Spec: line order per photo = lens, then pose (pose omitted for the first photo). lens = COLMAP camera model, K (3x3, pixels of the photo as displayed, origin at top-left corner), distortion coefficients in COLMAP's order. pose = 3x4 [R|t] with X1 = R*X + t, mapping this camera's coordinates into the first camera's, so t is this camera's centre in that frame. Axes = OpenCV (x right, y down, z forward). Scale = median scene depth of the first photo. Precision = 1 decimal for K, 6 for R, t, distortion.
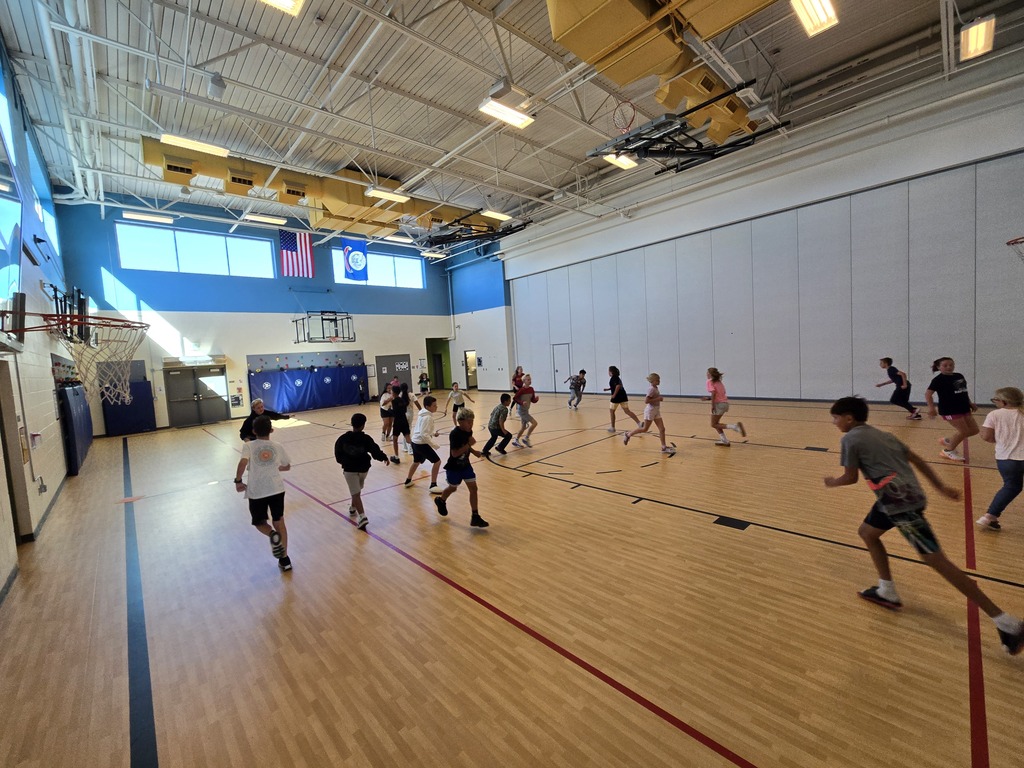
lens RADIAL K [[409.5, 0, 509.1], [0, 409.5, 384.9], [0, 0, 1]] dist [0.000427, 0.000088]
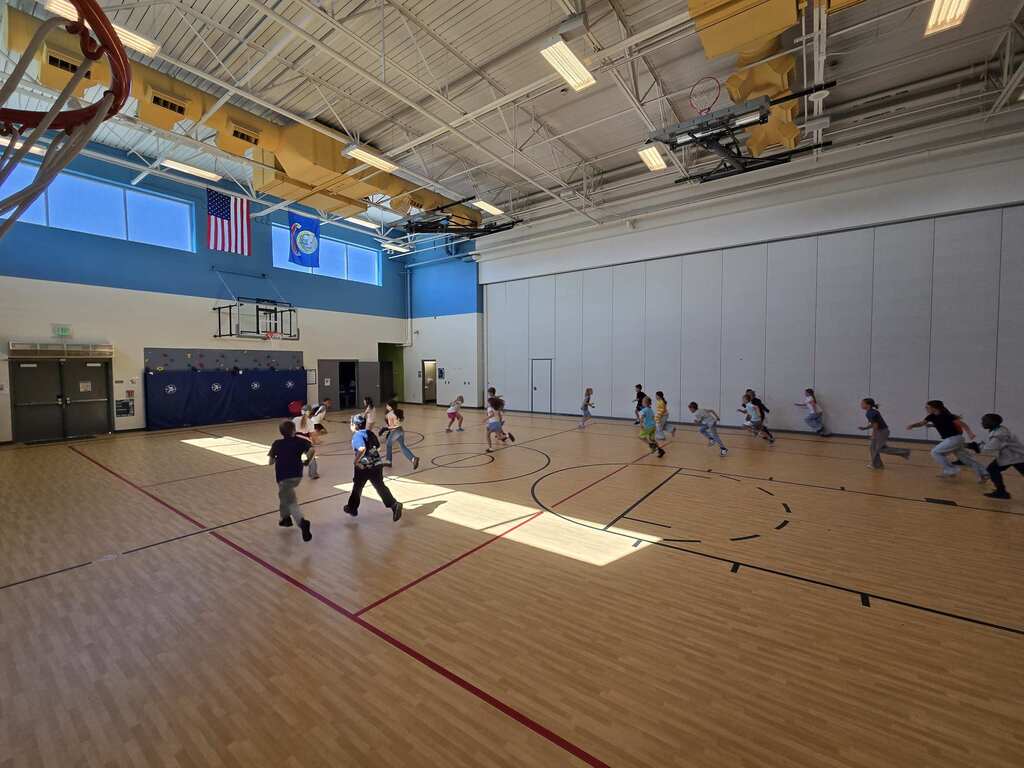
lens RADIAL K [[422.0, 0, 509.1], [0, 422.0, 375.1], [0, 0, 1]] dist [0.011026, -0.004404]
pose [[0.982873, 0.062494, 0.173366, -0.122334], [-0.051253, 0.996328, -0.068578, 0.000597], [-0.177016, 0.058518, 0.982467, 0.132376]]
